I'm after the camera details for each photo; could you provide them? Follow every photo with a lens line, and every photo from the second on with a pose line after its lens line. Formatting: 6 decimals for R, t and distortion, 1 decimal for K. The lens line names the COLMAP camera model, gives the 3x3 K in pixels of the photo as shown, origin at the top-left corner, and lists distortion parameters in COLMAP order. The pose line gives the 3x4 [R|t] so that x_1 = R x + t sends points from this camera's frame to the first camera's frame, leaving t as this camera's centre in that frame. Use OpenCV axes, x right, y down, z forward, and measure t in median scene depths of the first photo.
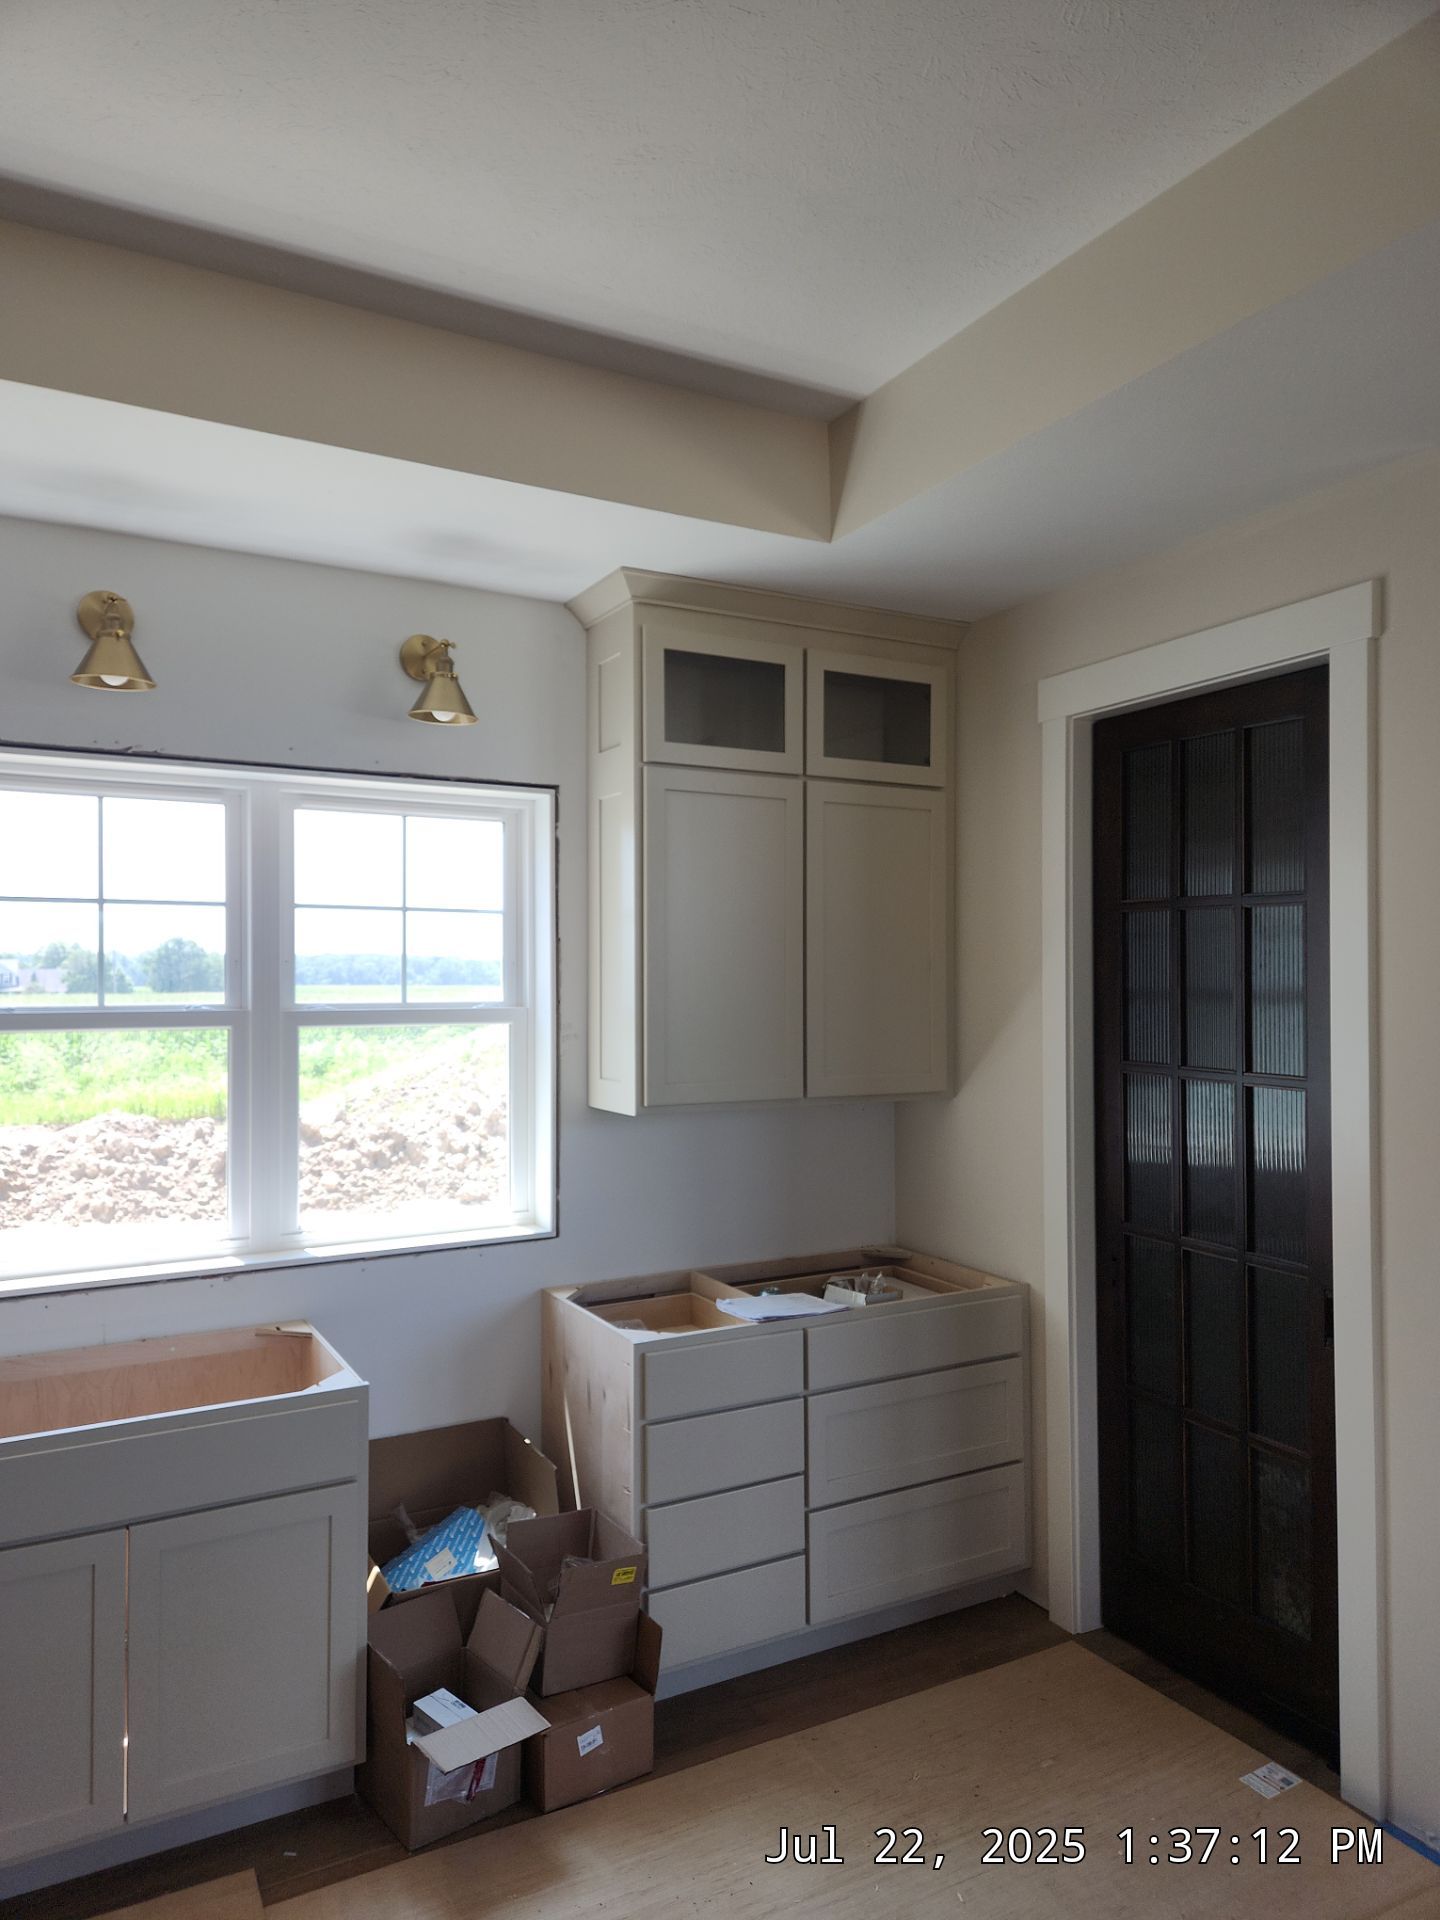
lens RADIAL K [[1290.6, 0, 716.2], [0, 1290.6, 962.5], [0, 0, 1]] dist [0.070201, -0.051788]
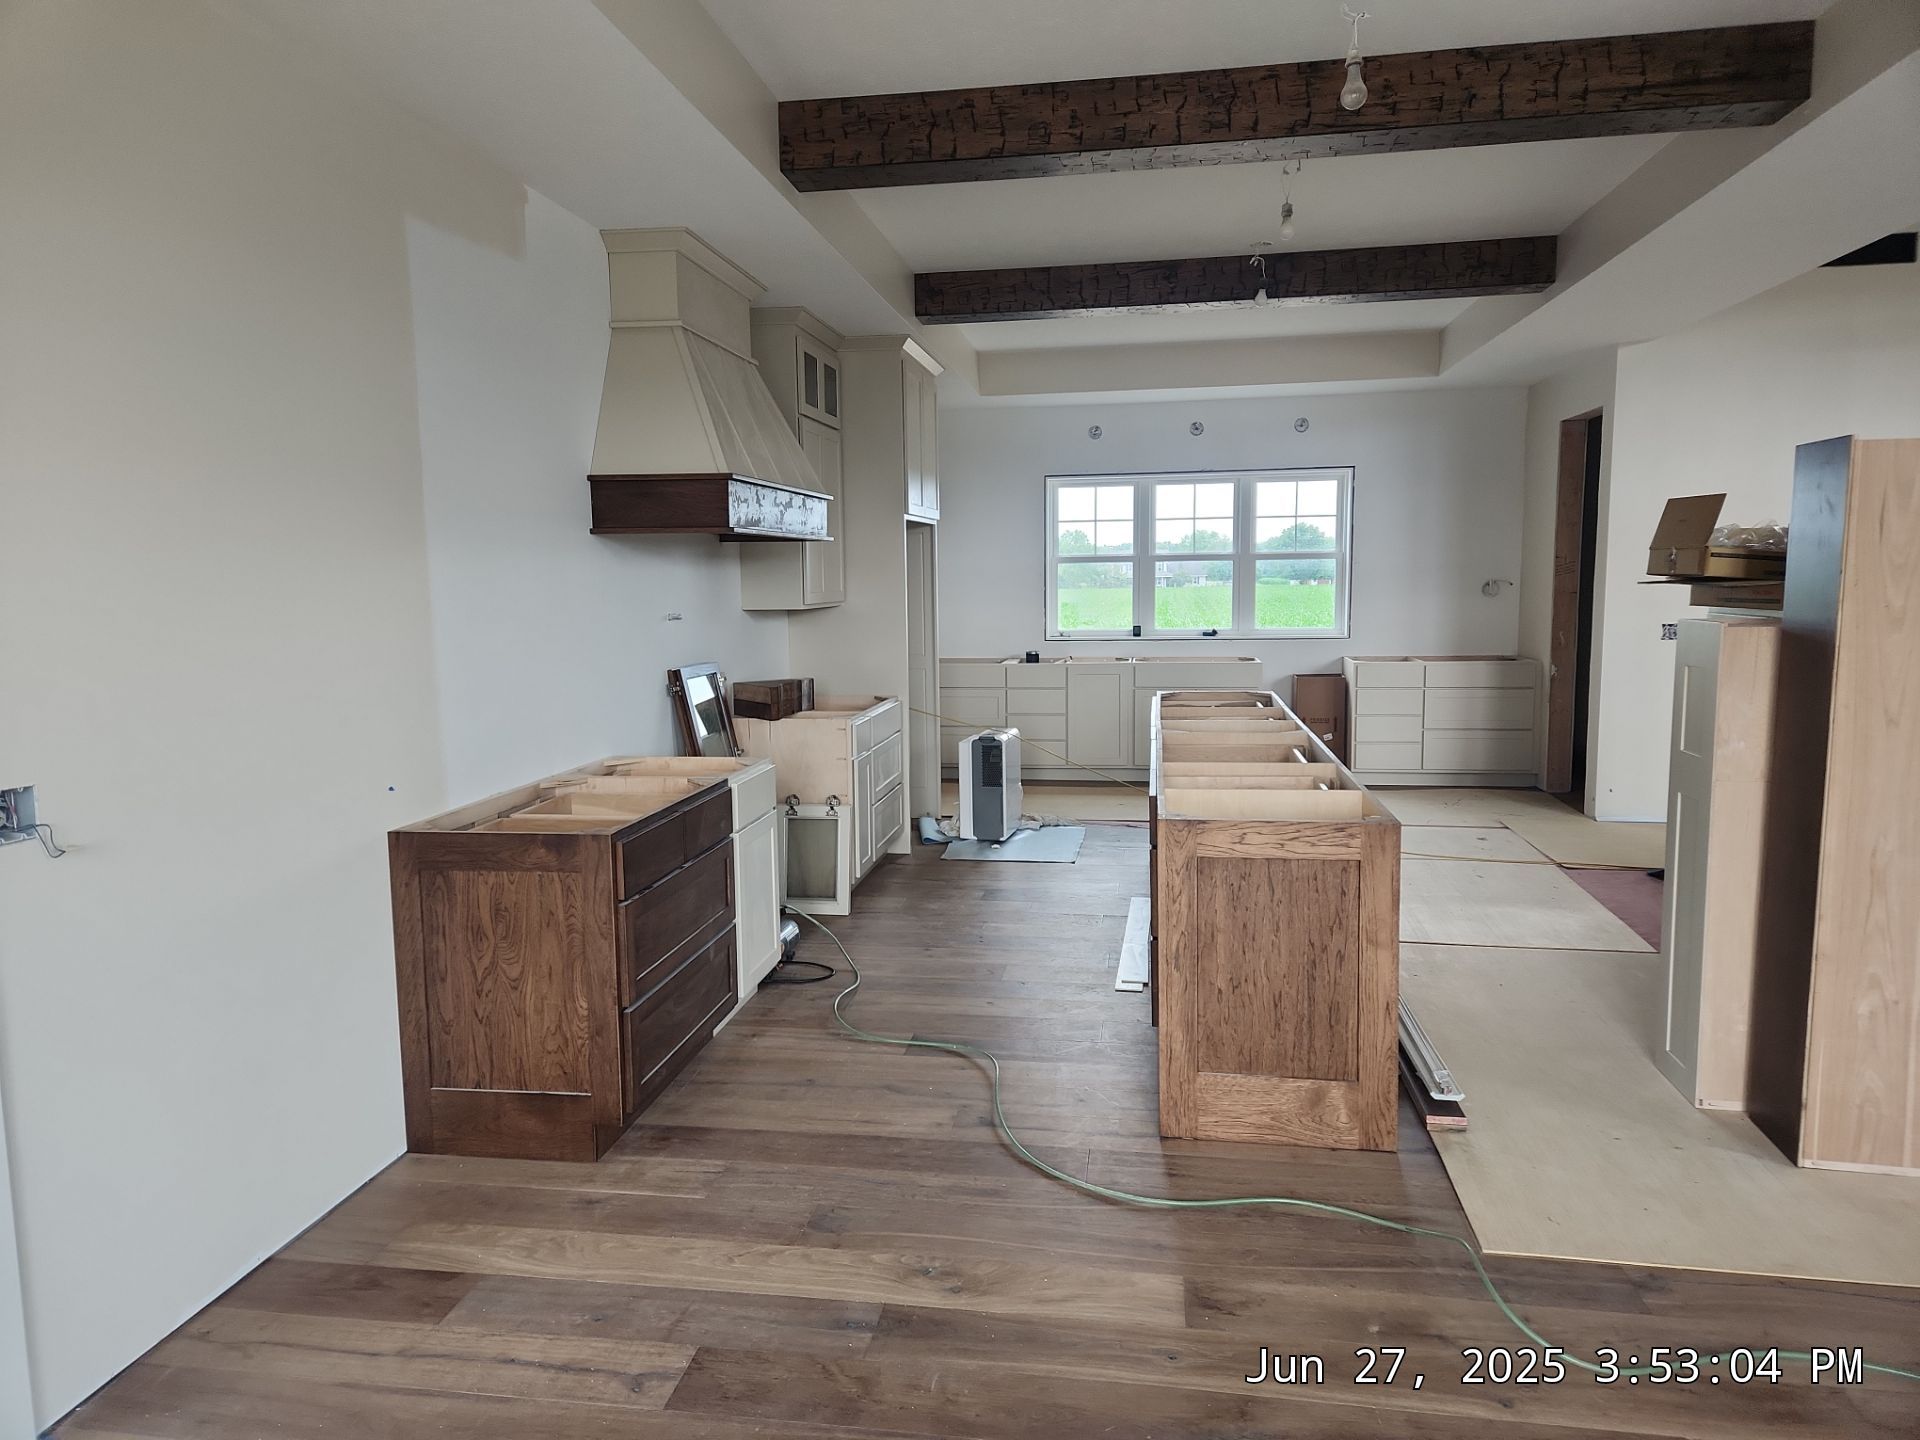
lens RADIAL K [[1290.6, 0, 919.7], [0, 1290.6, 711.4], [0, 0, 1]] dist [0.070201, -0.051788]
pose [[0.779307, 0.056573, -0.624084, 0.910198], [0.022350, 0.992774, 0.117903, 0.026925], [0.626244, -0.105832, 0.772411, -1.721640]]
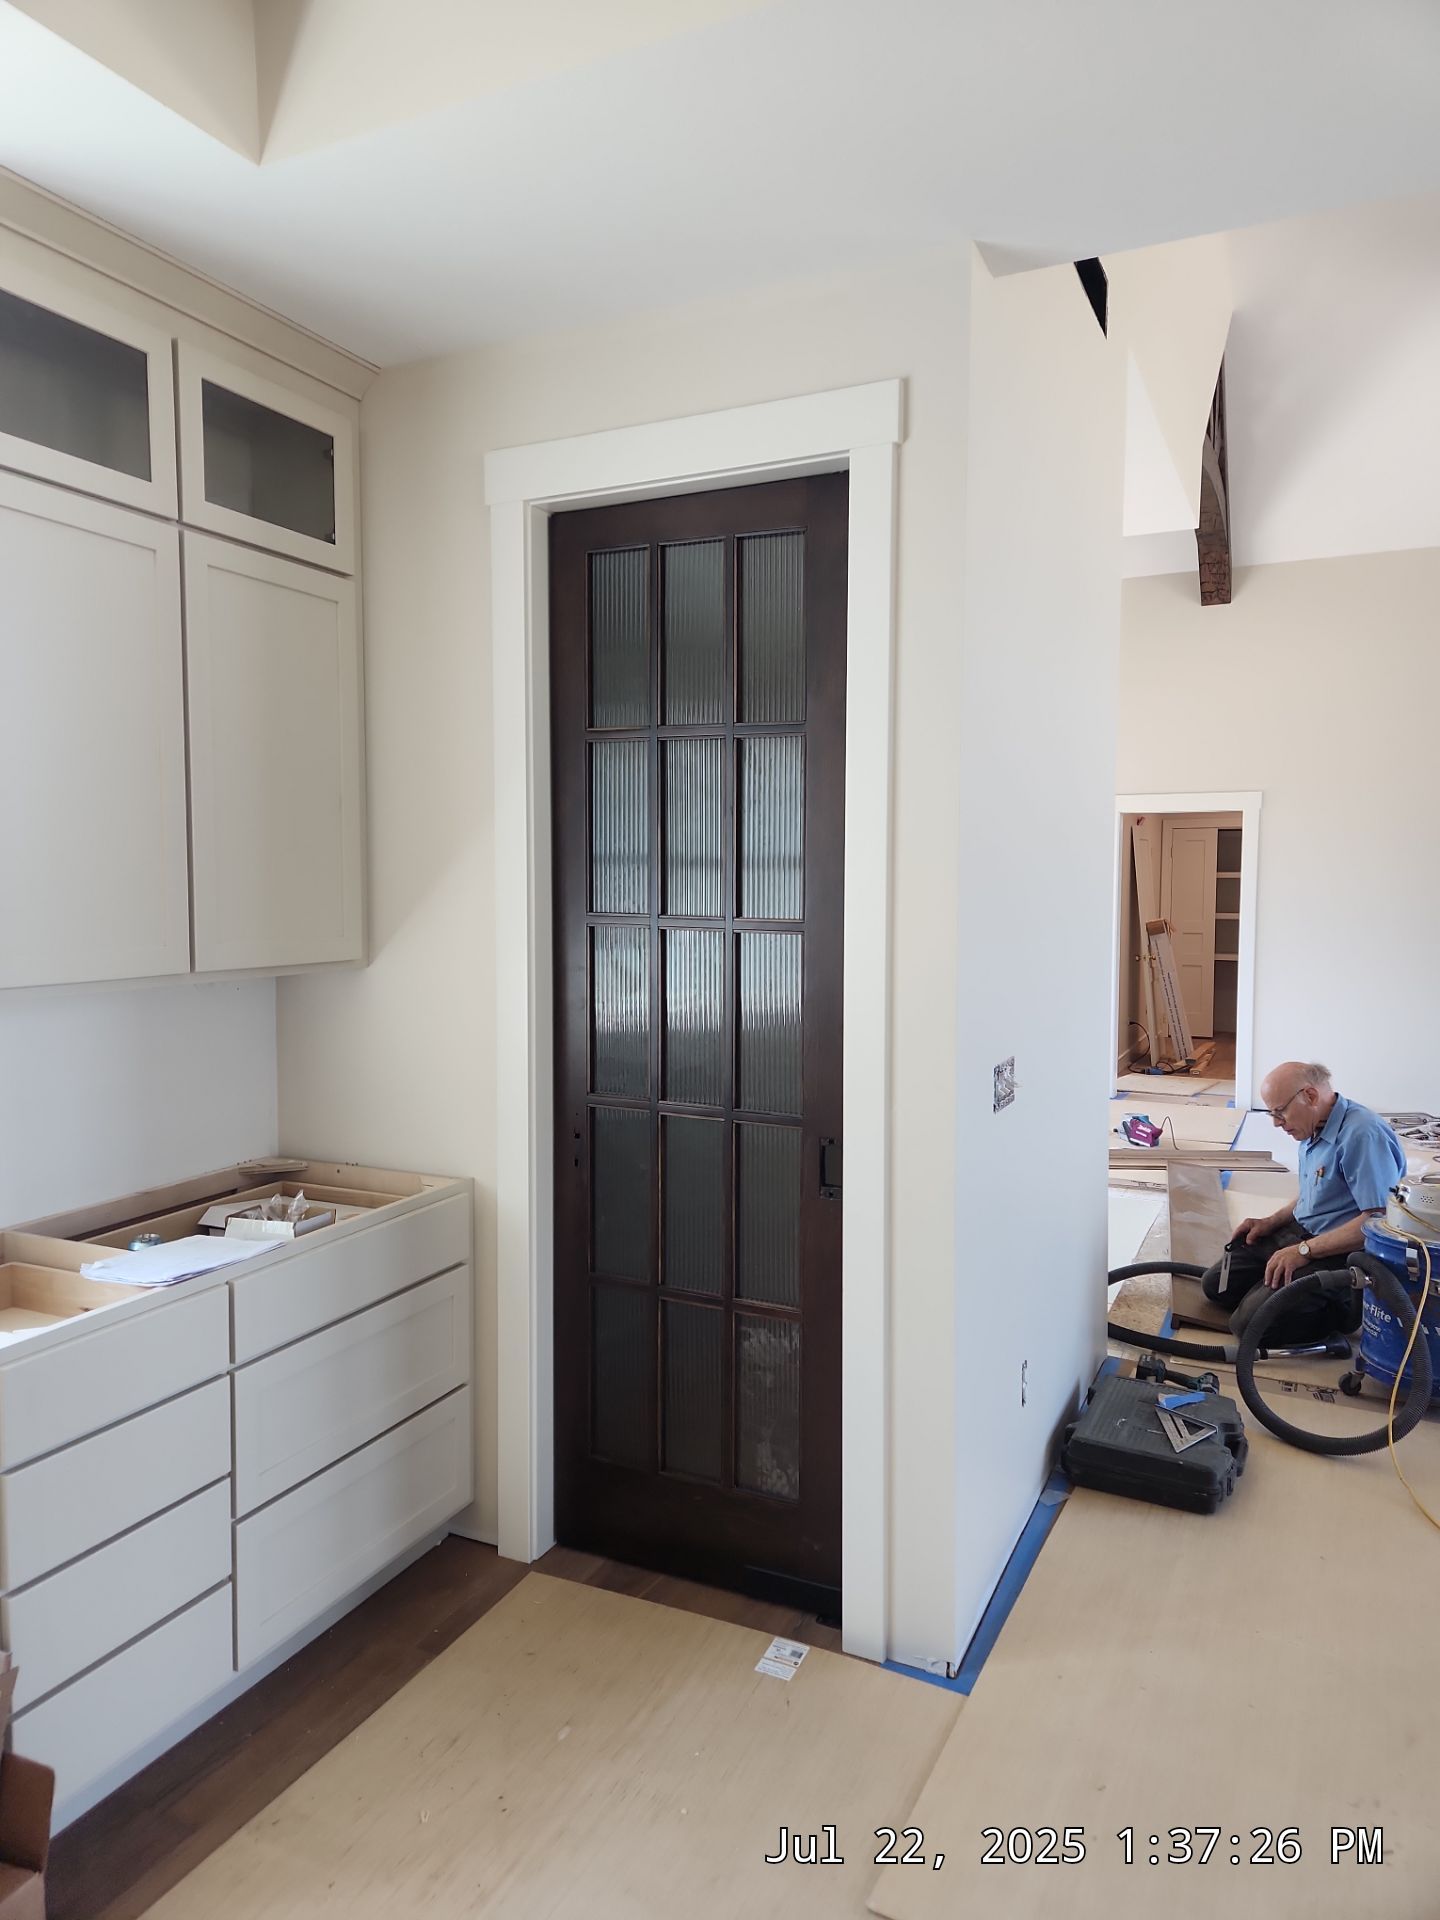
lens RADIAL K [[1290.6, 0, 751.6], [0, 1290.6, 936.0], [0, 0, 1]] dist [0.070201, -0.051788]
pose [[0.814279, -0.027019, 0.579845, -0.106673], [-0.010639, 0.998054, 0.061447, 0.037675], [-0.580377, -0.056204, 0.812406, 0.230350]]
